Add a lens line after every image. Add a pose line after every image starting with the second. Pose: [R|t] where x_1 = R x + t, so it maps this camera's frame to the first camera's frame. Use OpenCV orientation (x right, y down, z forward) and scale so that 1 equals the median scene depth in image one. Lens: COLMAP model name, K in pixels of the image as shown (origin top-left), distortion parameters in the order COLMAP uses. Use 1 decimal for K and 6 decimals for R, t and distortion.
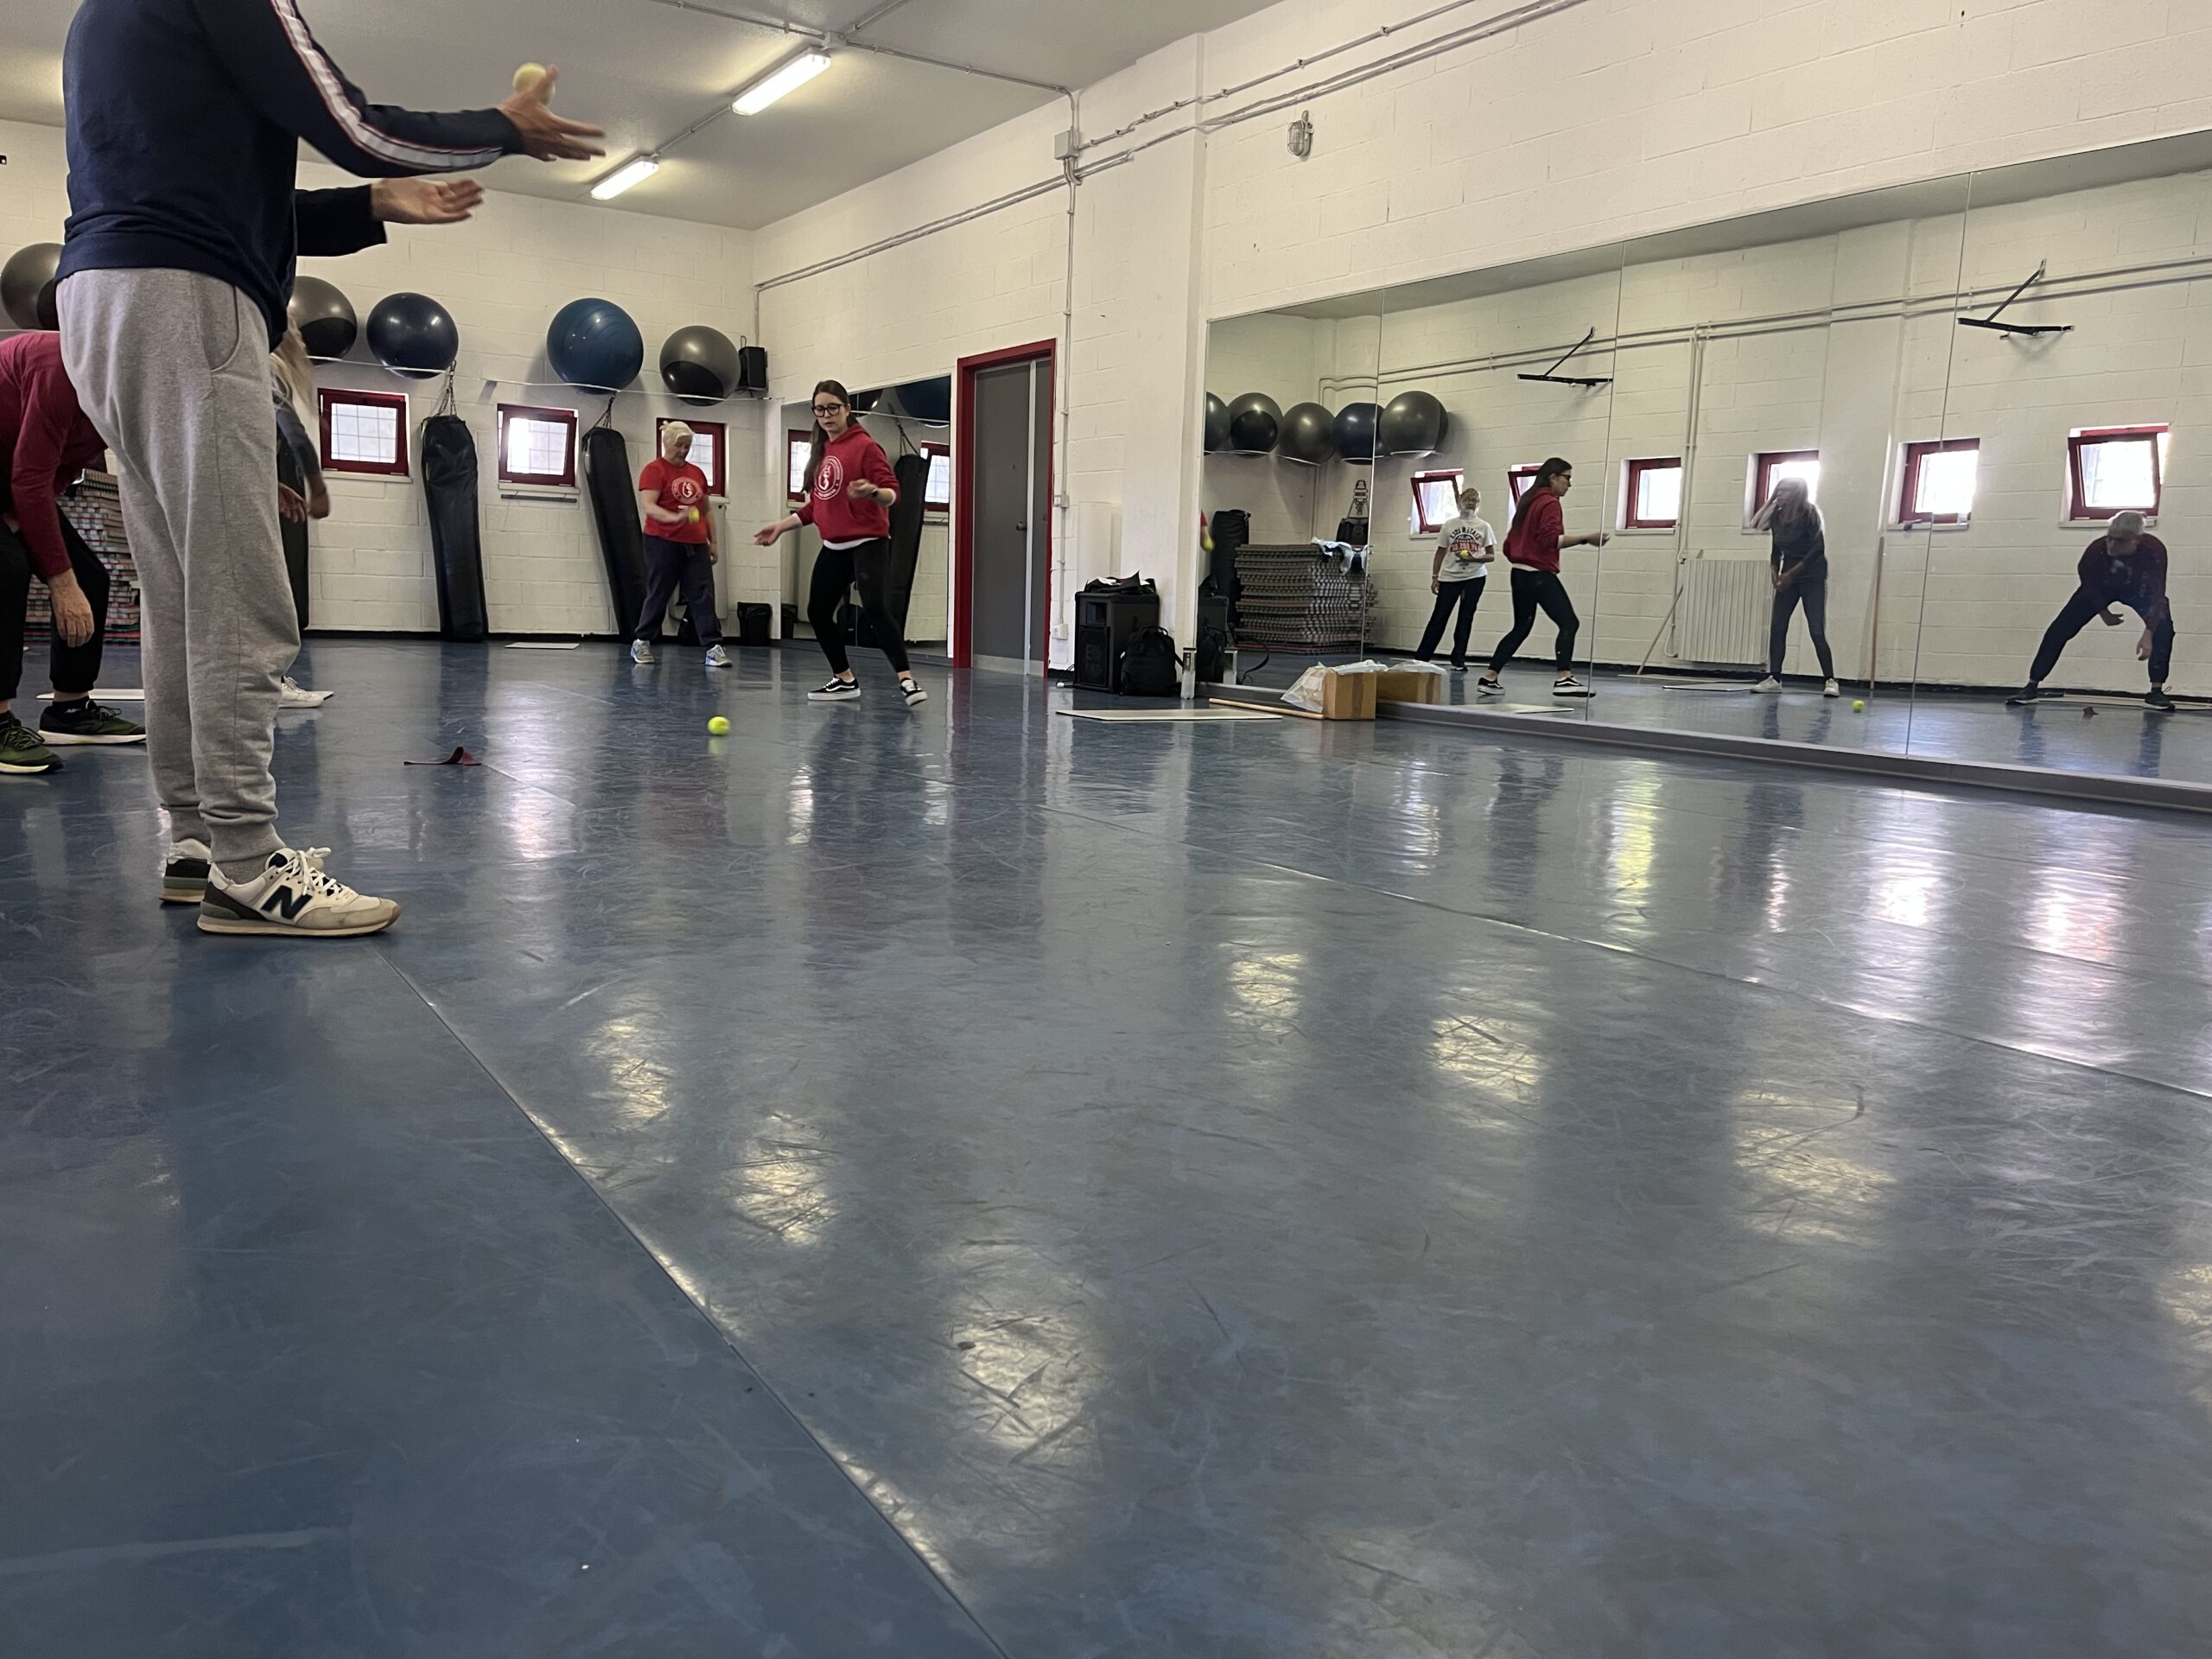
lens RADIAL K [[1646.0, 0, 1121.5], [0, 1646.0, 842.3], [0, 0, 1]] dist [0.037135, -0.000439]
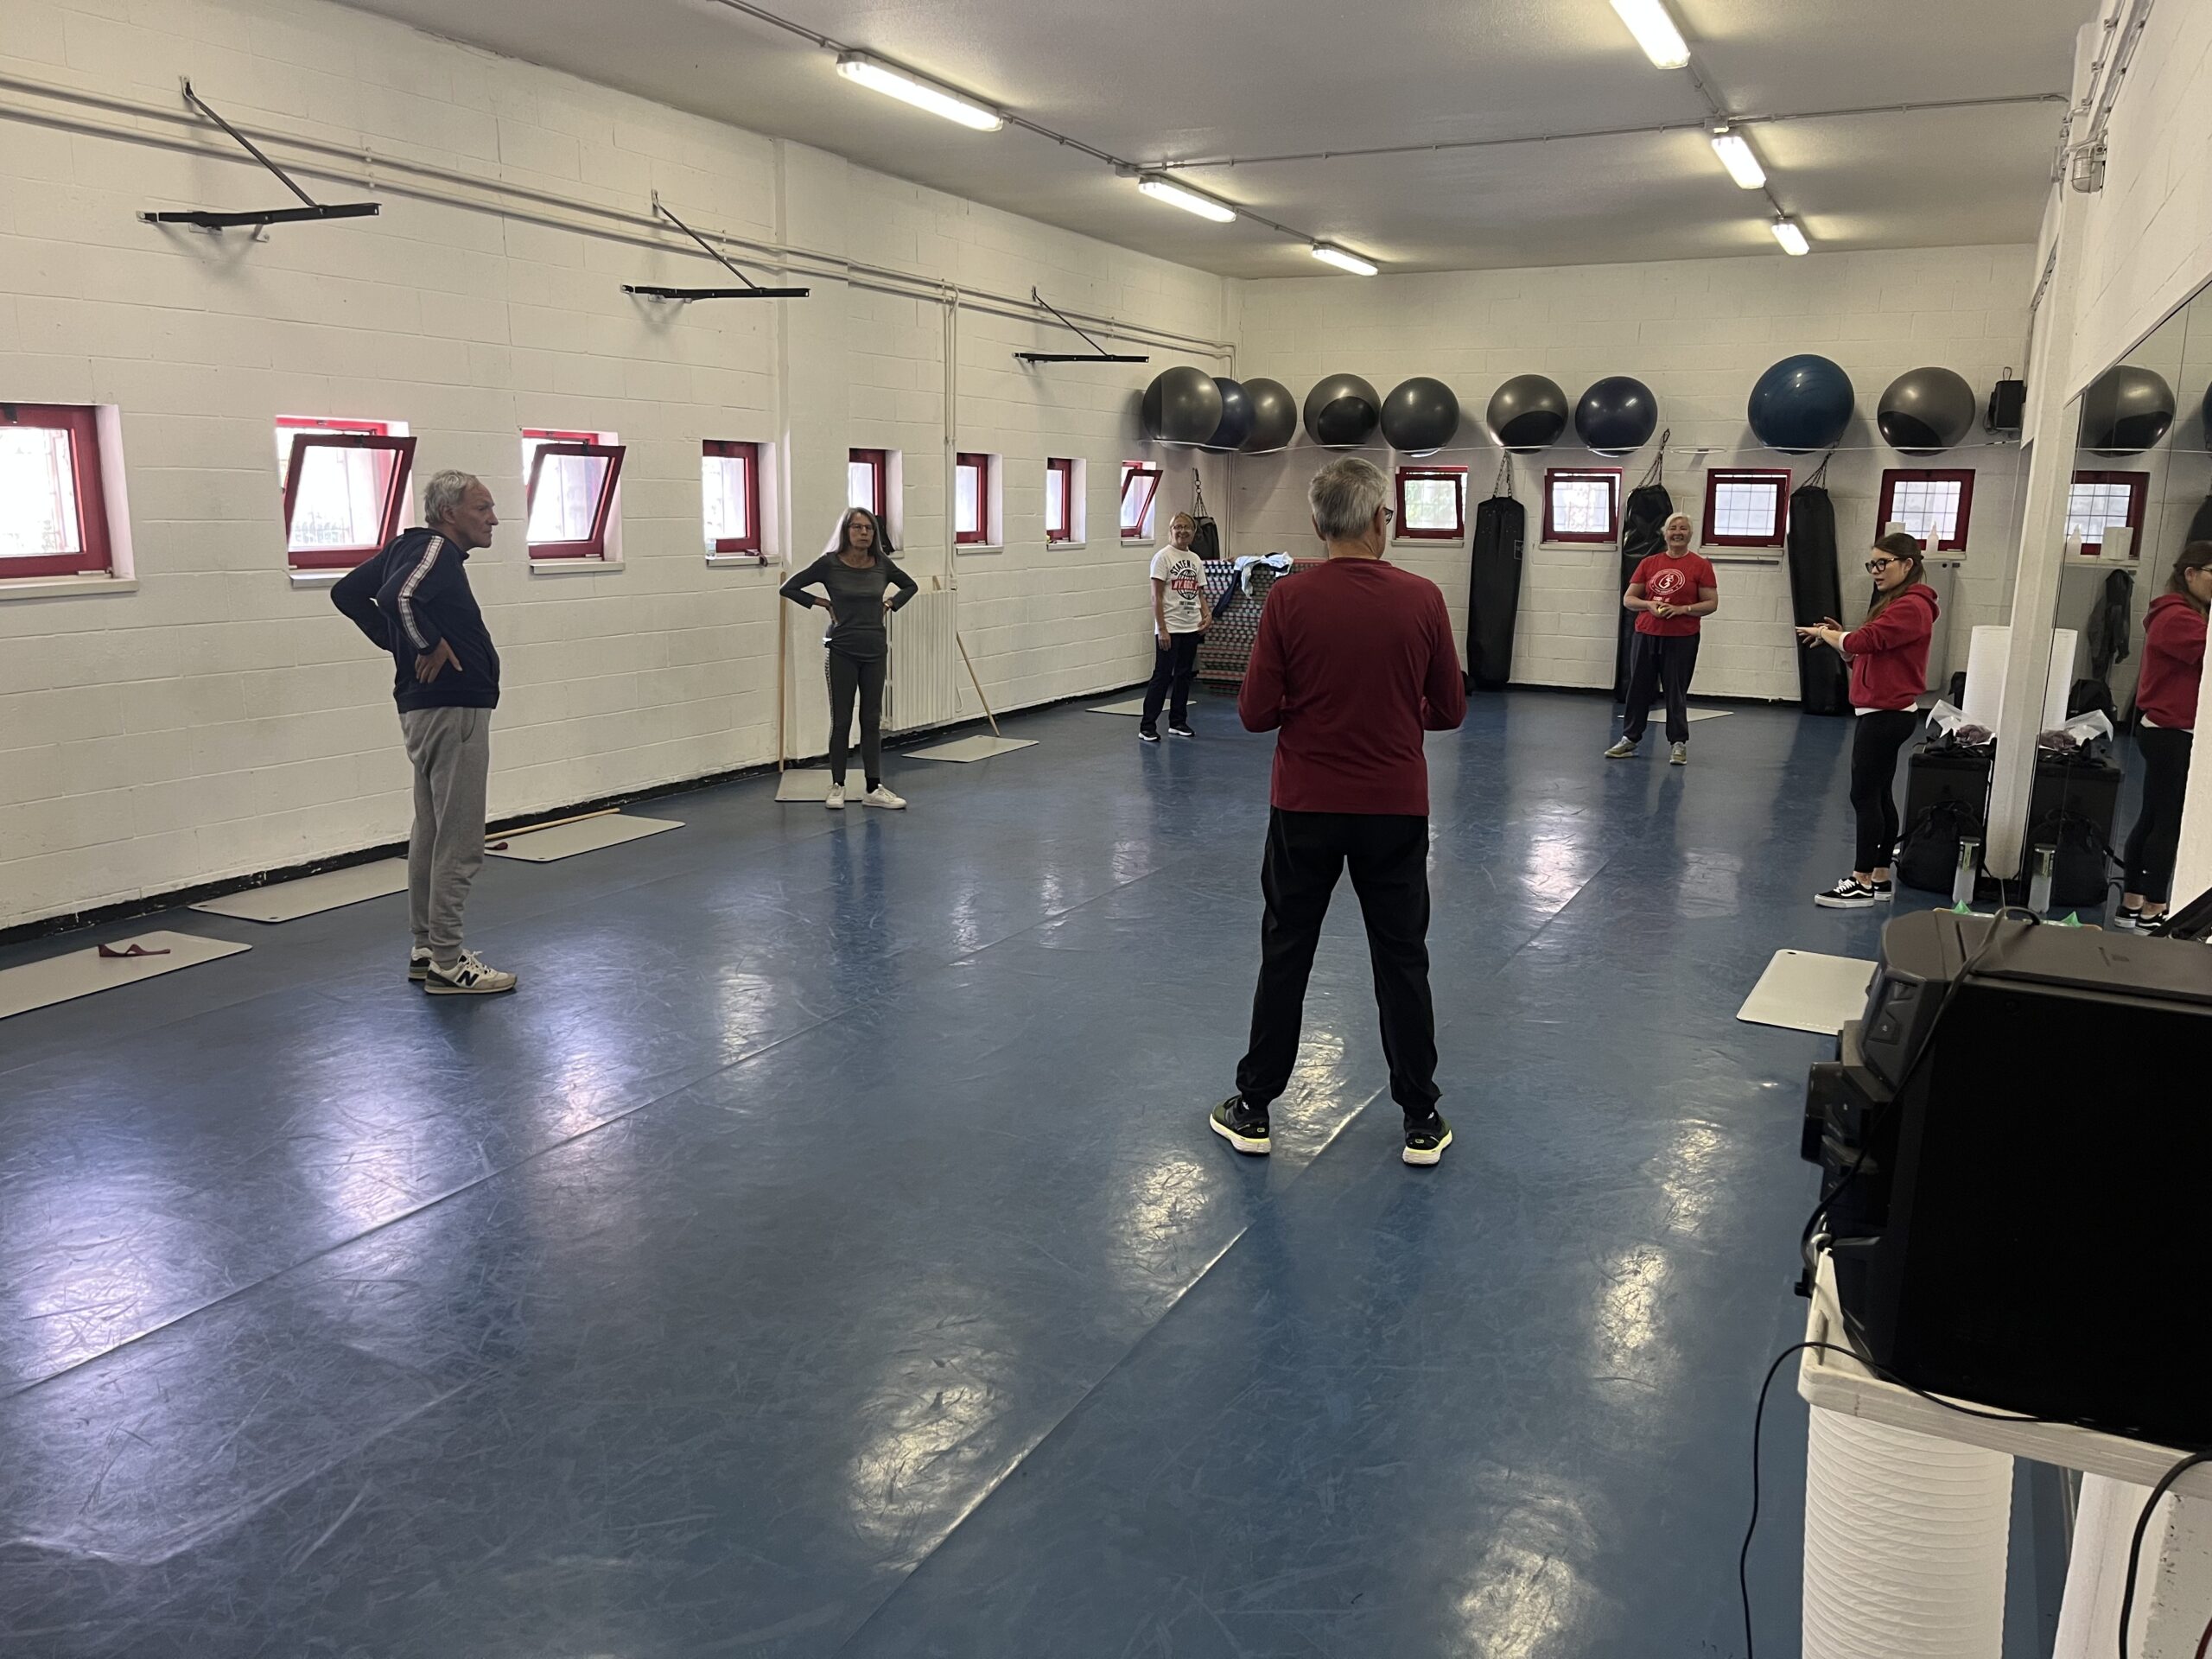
lens RADIAL K [[1647.2, 0, 1106.0], [0, 1647.2, 829.5], [0, 0, 1]] dist [0.055986, -0.050811]
pose [[0.503563, 0.152057, -0.850472, 0.358053], [-0.129673, 0.986541, 0.099605, -0.111466], [0.854171, 0.060126, 0.516504, 0.199402]]
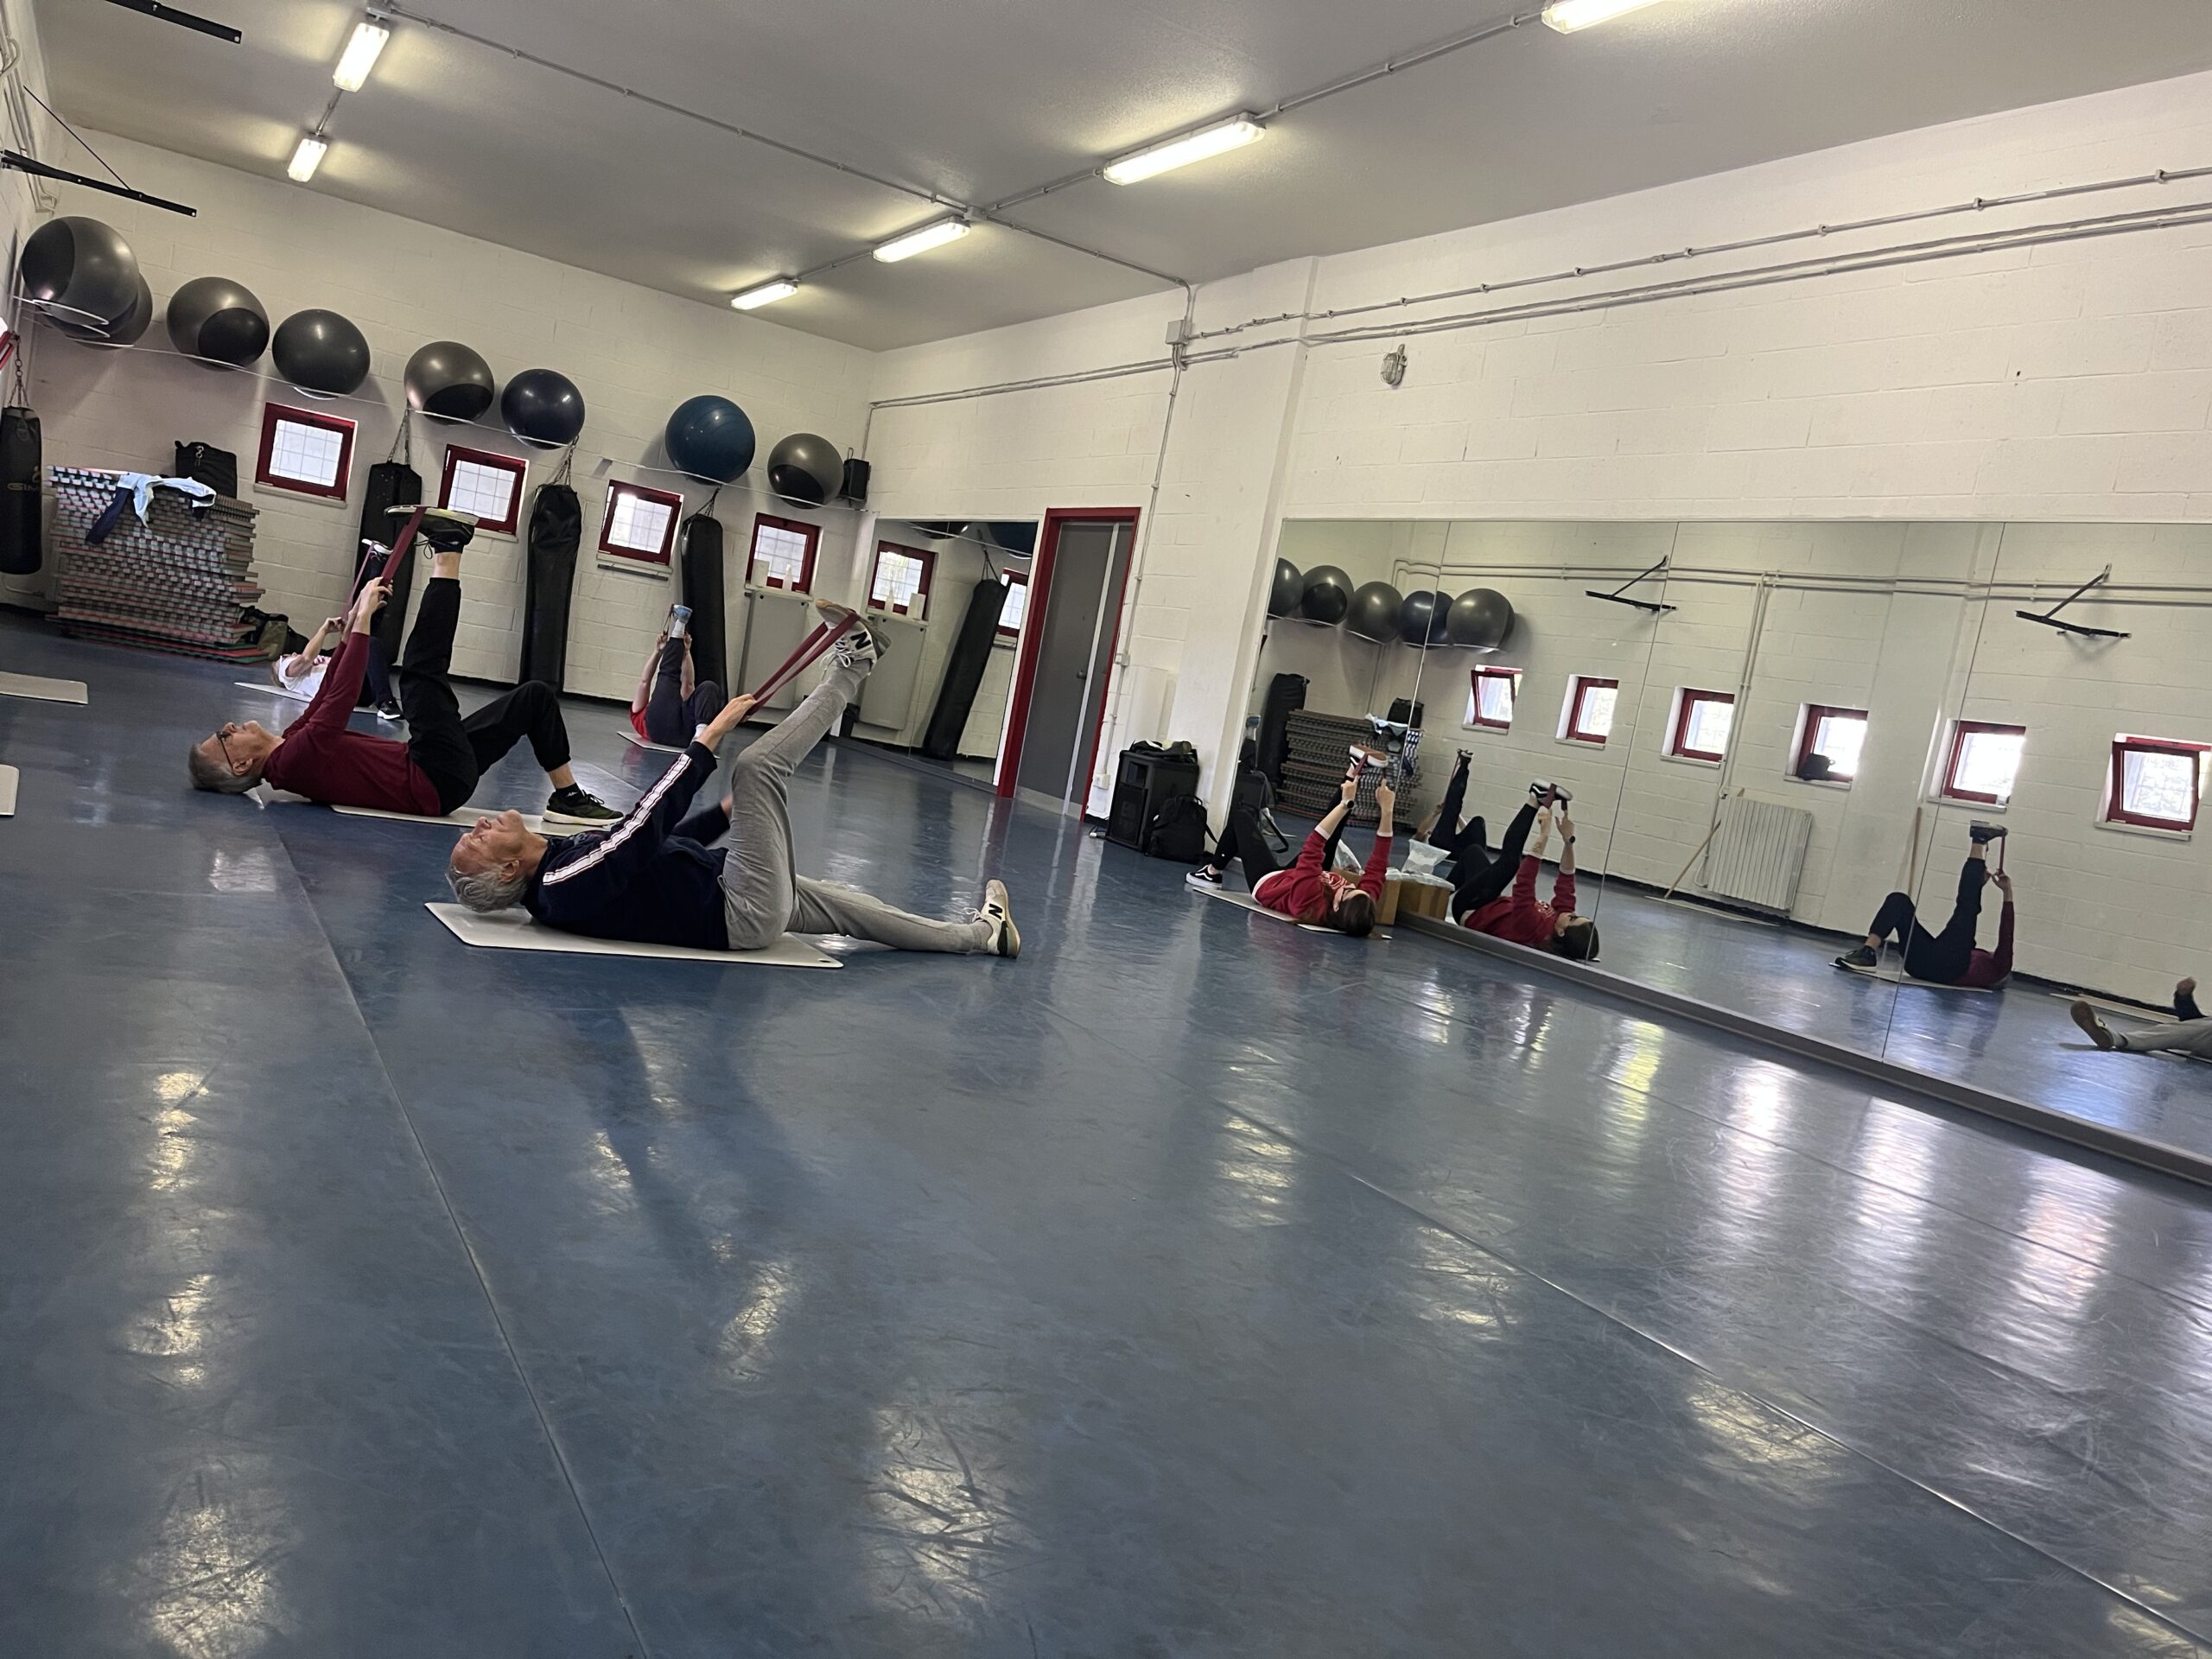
lens RADIAL K [[1647.2, 0, 1106.0], [0, 1647.2, 829.5], [0, 0, 1]] dist [0.055986, -0.050811]
pose [[0.987821, 0.151120, -0.037053, 0.006950], [-0.153435, 0.985630, -0.070650, -0.022090], [0.025844, 0.075475, 0.996813, -0.023761]]
